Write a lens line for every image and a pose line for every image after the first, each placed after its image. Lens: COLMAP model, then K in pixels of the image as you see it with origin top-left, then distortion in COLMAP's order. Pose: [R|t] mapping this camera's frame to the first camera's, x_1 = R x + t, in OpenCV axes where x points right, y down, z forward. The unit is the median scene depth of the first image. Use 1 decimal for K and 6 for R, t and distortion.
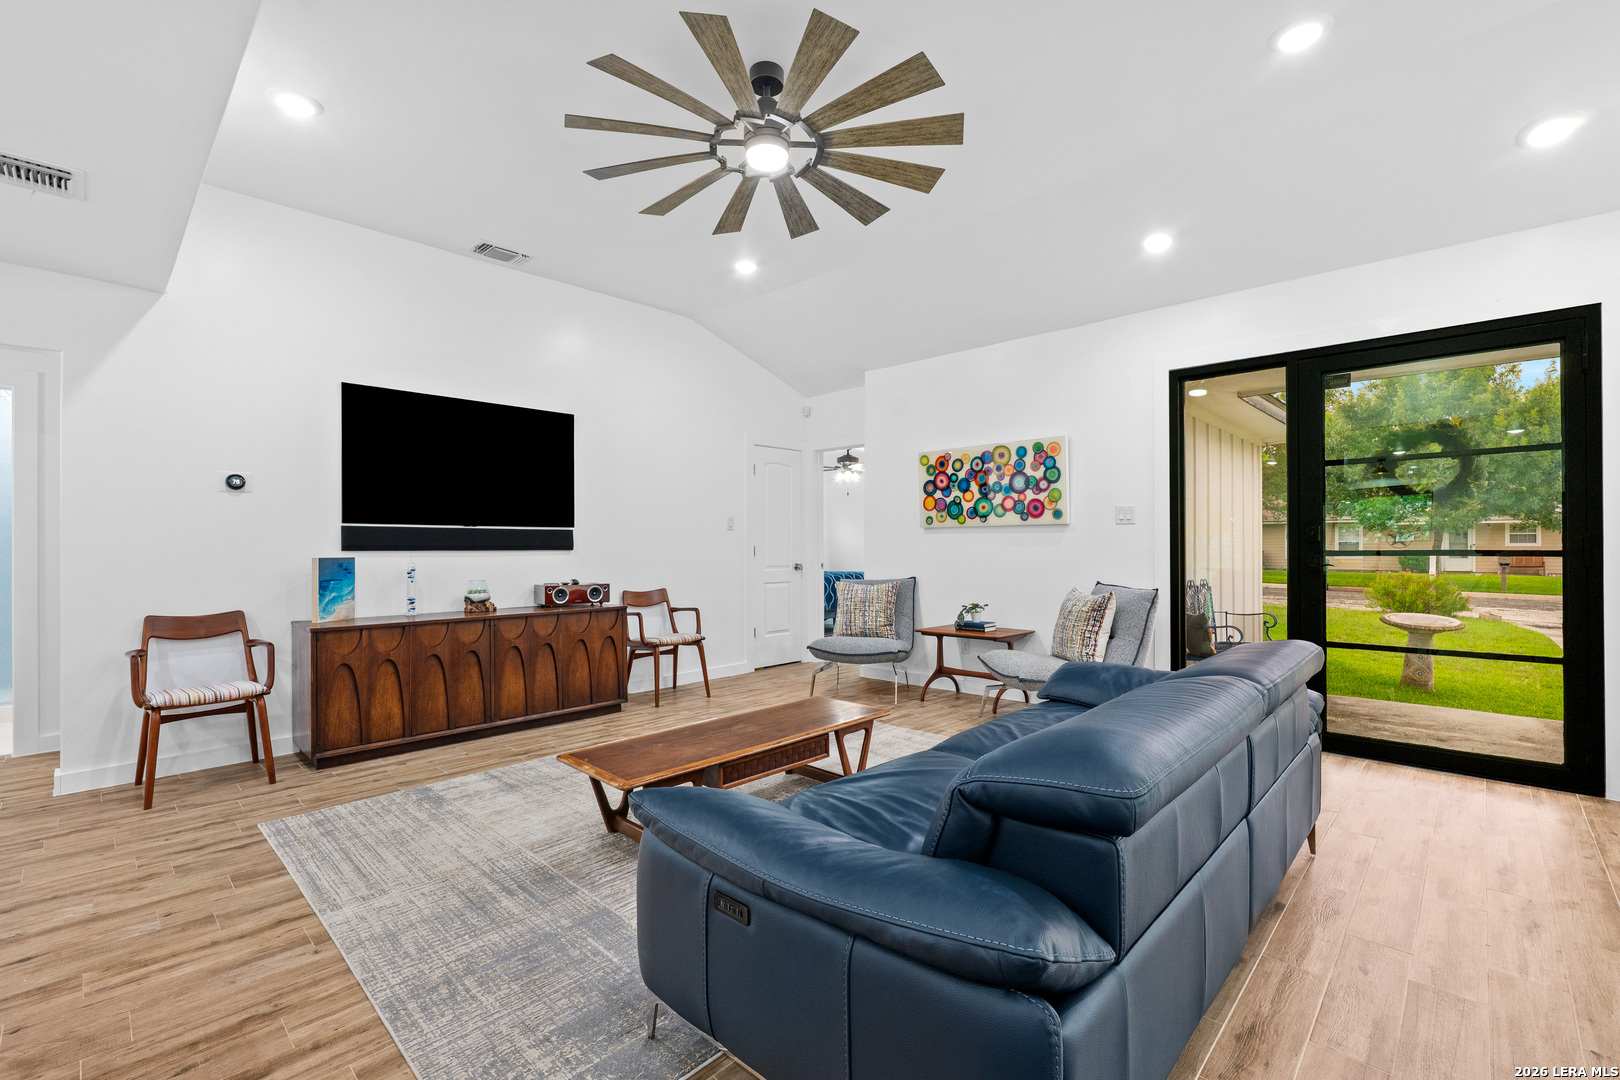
lens RADIAL K [[706.5, 0, 805.3], [0, 706.5, 543.9], [0, 0, 1]] dist [-0.002199, -0.000572]
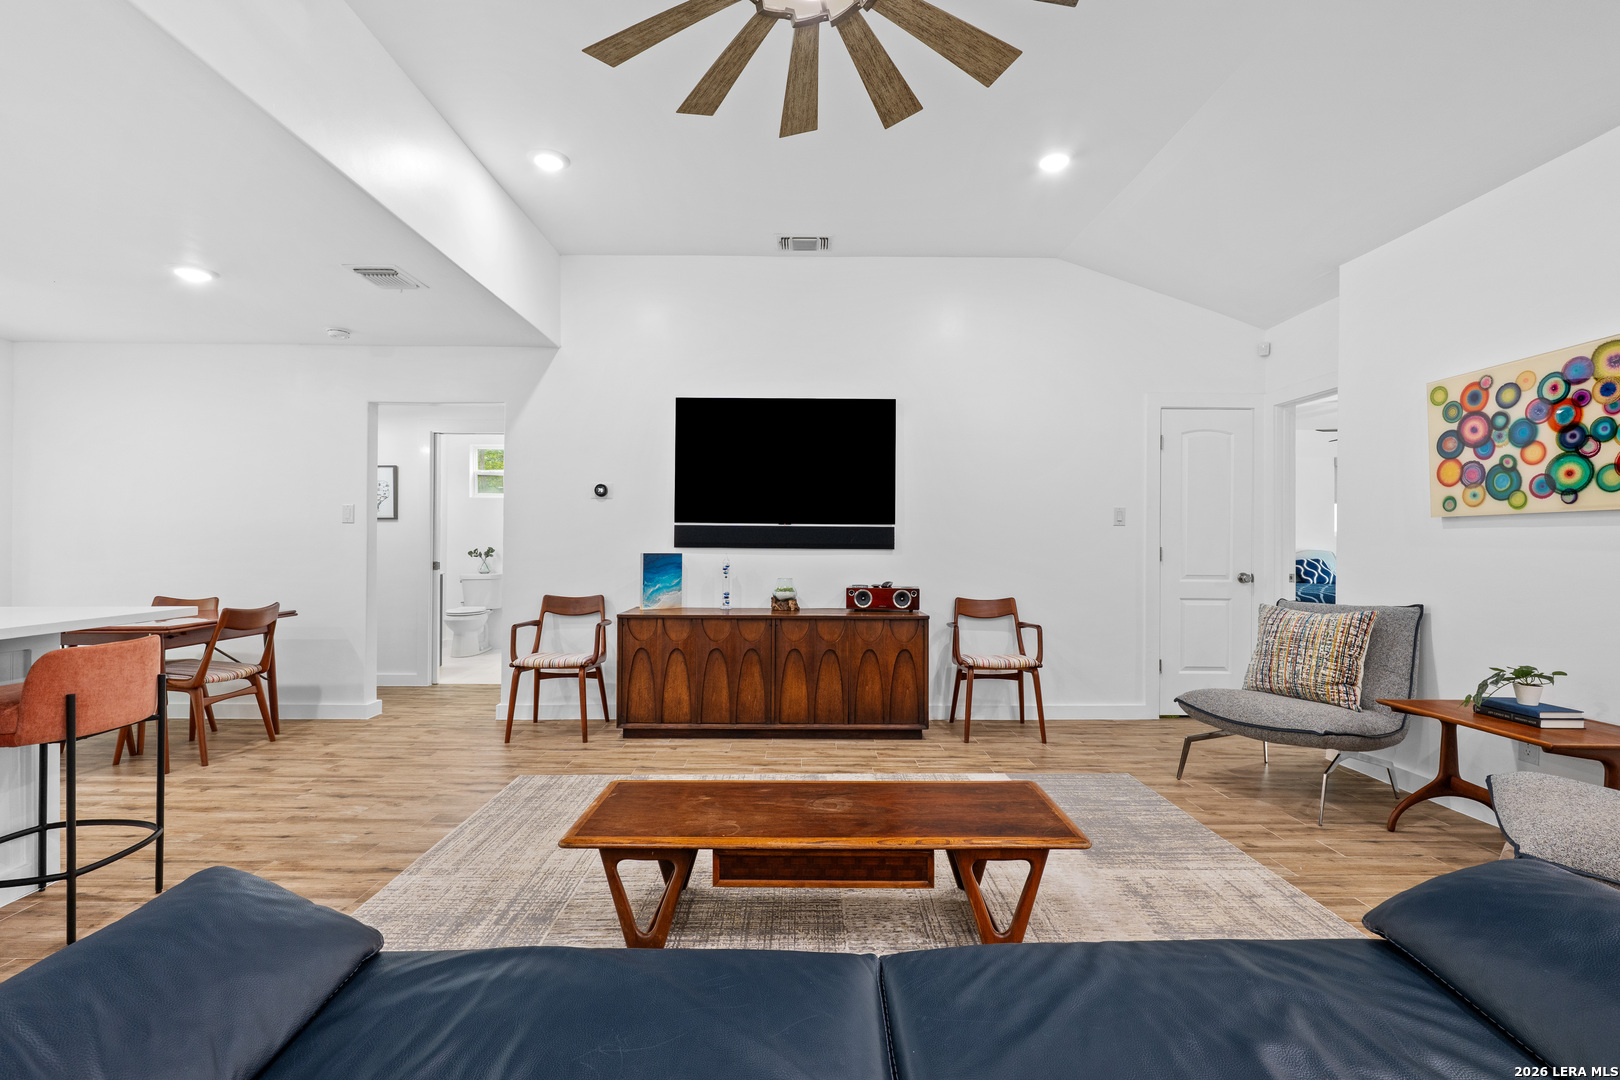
lens RADIAL K [[703.5, 0, 805.4], [0, 703.5, 541.9], [0, 0, 1]] dist [-0.004245, -0.000060]
pose [[0.702490, 0.005420, -0.711673, 0.234582], [-0.005933, 0.999981, 0.001760, -0.001755], [0.711669, 0.002986, 0.702508, 0.290225]]
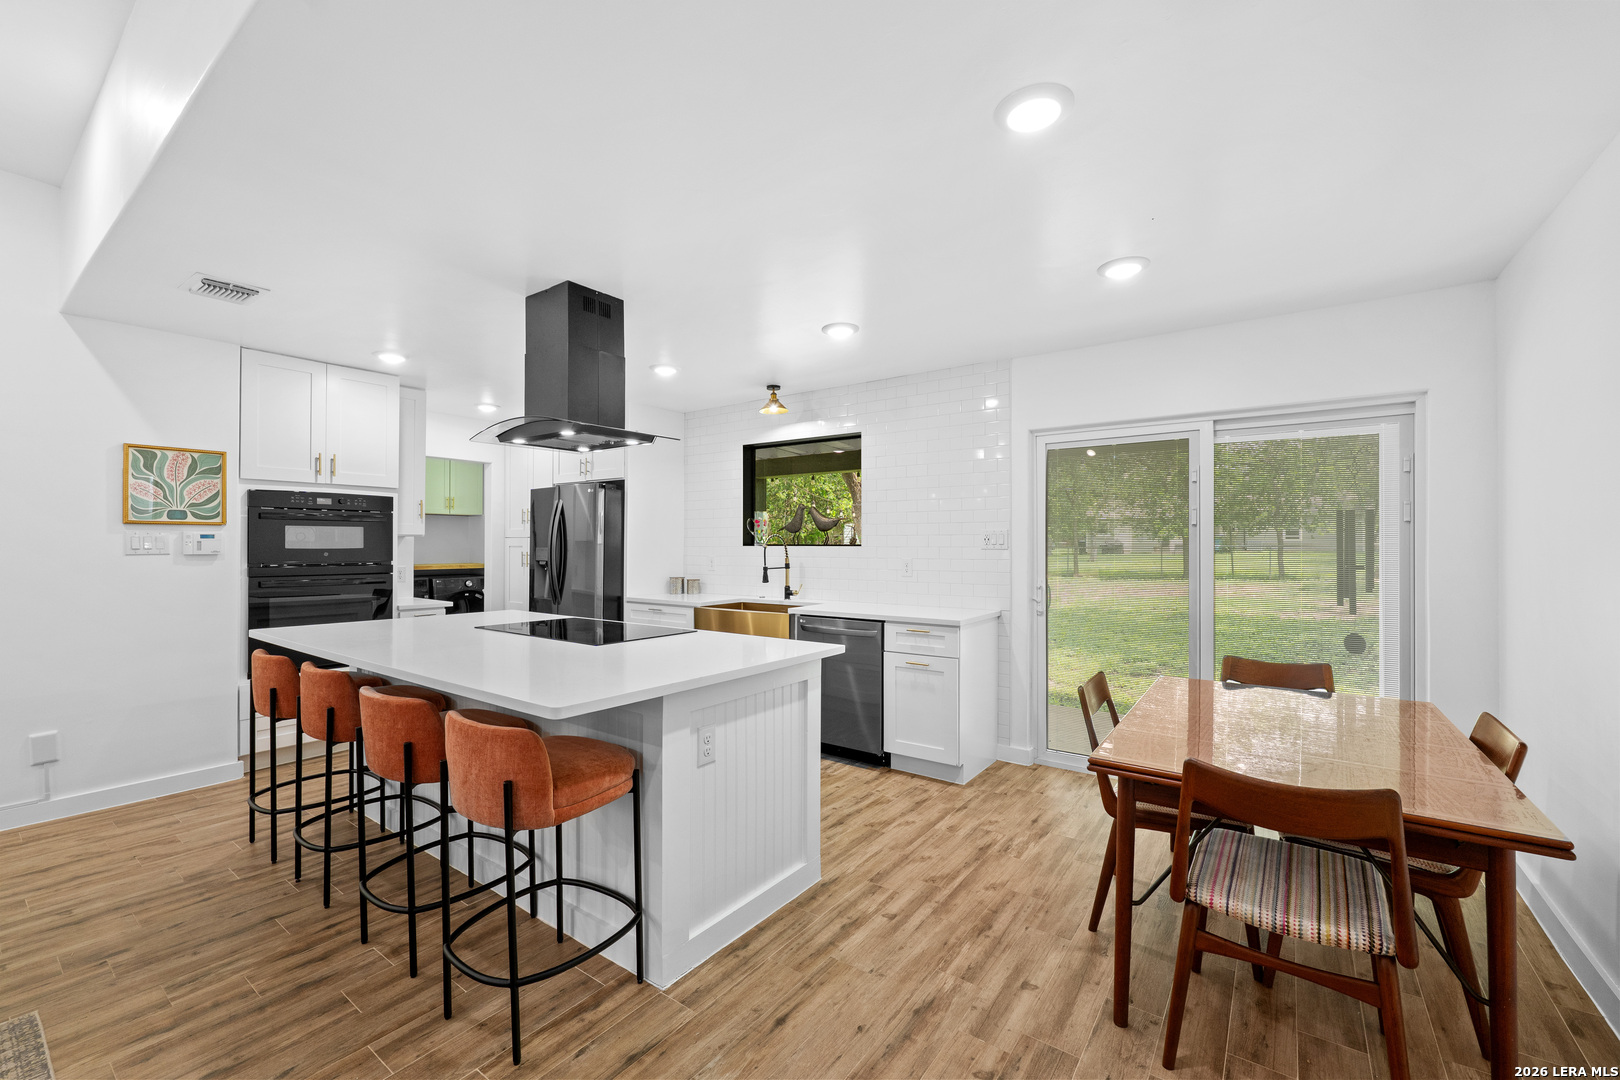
lens RADIAL K [[660.9, 0, 803.3], [0, 660.9, 542.4], [0, 0, 1]] dist [-0.013541, 0.000329]
pose [[-0.990213, 0.002508, -0.139543, -0.473526], [0.003186, 0.999984, -0.004633, -0.028845], [0.139529, -0.005032, -0.990205, 0.652852]]
